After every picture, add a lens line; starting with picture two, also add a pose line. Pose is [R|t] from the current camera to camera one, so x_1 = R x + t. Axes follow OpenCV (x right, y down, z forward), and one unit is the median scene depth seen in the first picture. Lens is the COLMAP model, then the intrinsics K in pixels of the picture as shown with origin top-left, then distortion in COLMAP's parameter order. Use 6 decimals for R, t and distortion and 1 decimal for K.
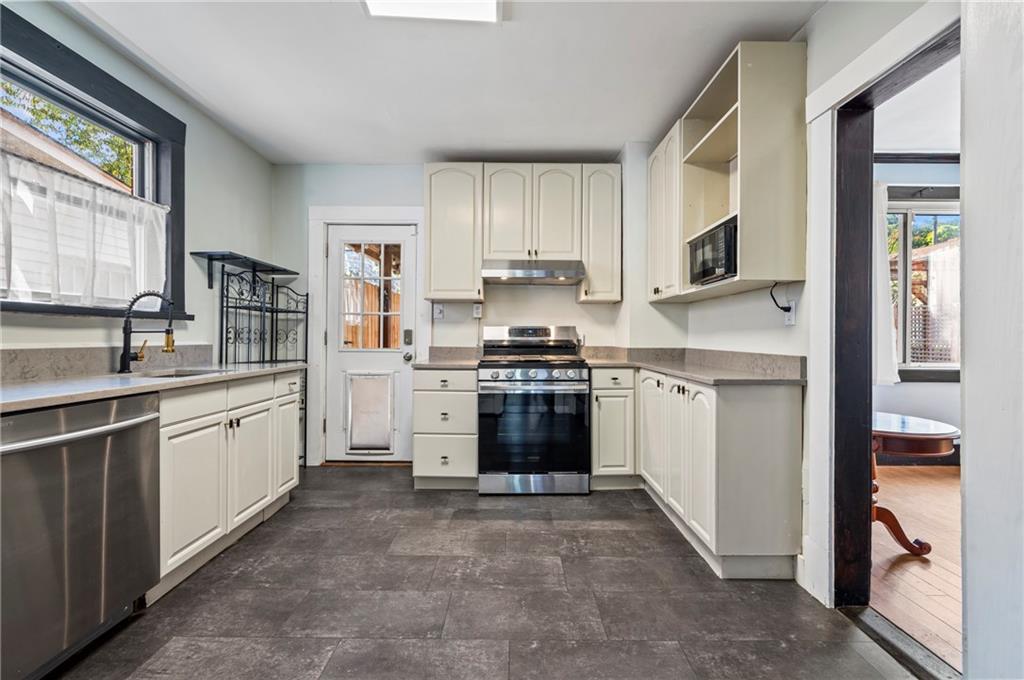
lens RADIAL K [[439.7, 0, 516.4], [0, 439.7, 331.8], [0, 0, 1]] dist [0.001383, 0.000557]
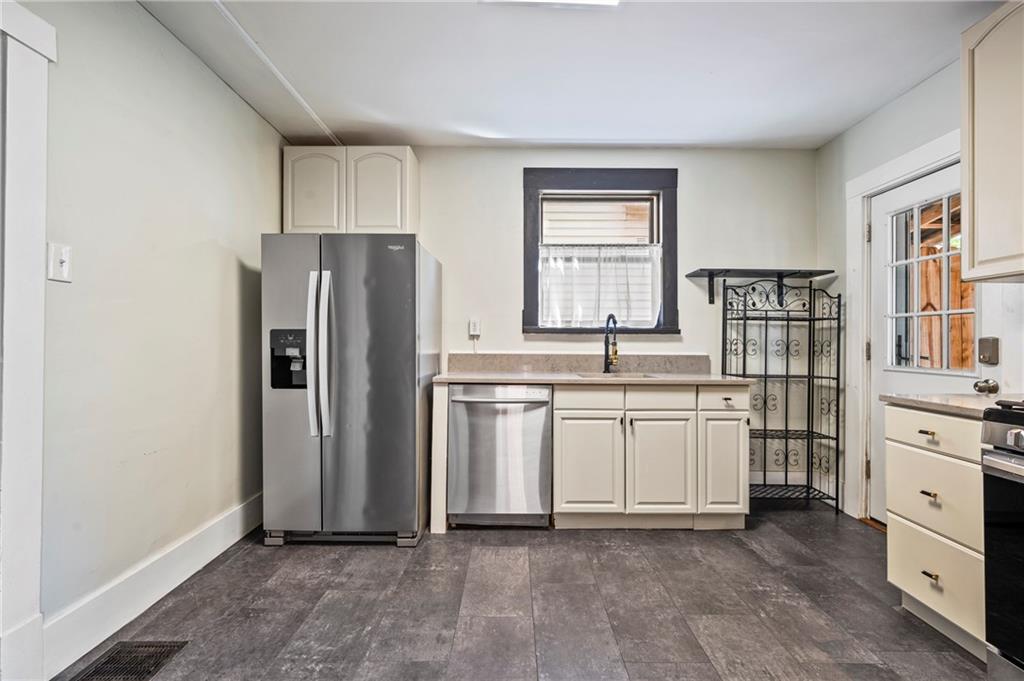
lens RADIAL K [[439.7, 0, 514.2], [0, 439.7, 345.4], [0, 0, 1]] dist [0.001383, 0.000557]
pose [[0.000985, -0.004364, -0.999990, 0.411285], [0.004570, 0.999980, -0.004360, 0.006822], [0.999989, -0.004566, 0.001005, 0.543567]]
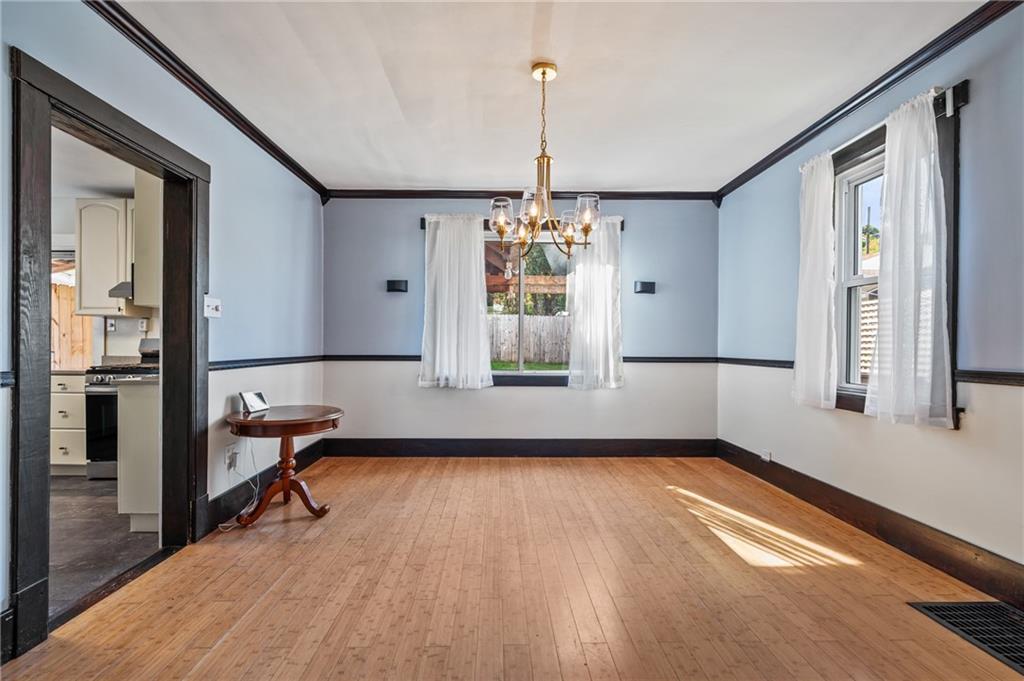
lens RADIAL K [[439.7, 0, 510.2], [0, 439.7, 342.3], [0, 0, 1]] dist [0.001383, 0.000557]
pose [[0.999965, 0.001429, 0.008291, 1.149800], [-0.001483, 0.999978, 0.006440, -0.013196], [-0.008281, -0.006452, 0.999945, -0.229843]]
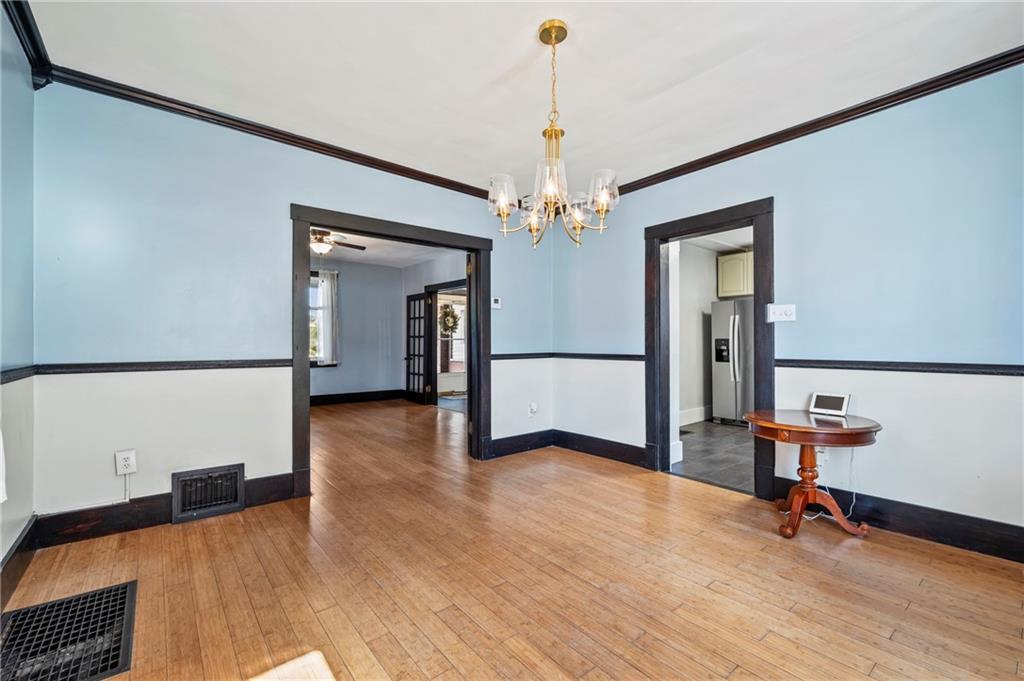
lens RADIAL K [[439.7, 0, 512.0], [0, 439.7, 341.2], [0, 0, 1]] dist [0.001383, 0.000557]
pose [[-0.779938, -0.000561, -0.625857, 1.737503], [0.007332, 0.999923, -0.010033, -0.003525], [0.625814, -0.012414, -0.779874, 1.156337]]
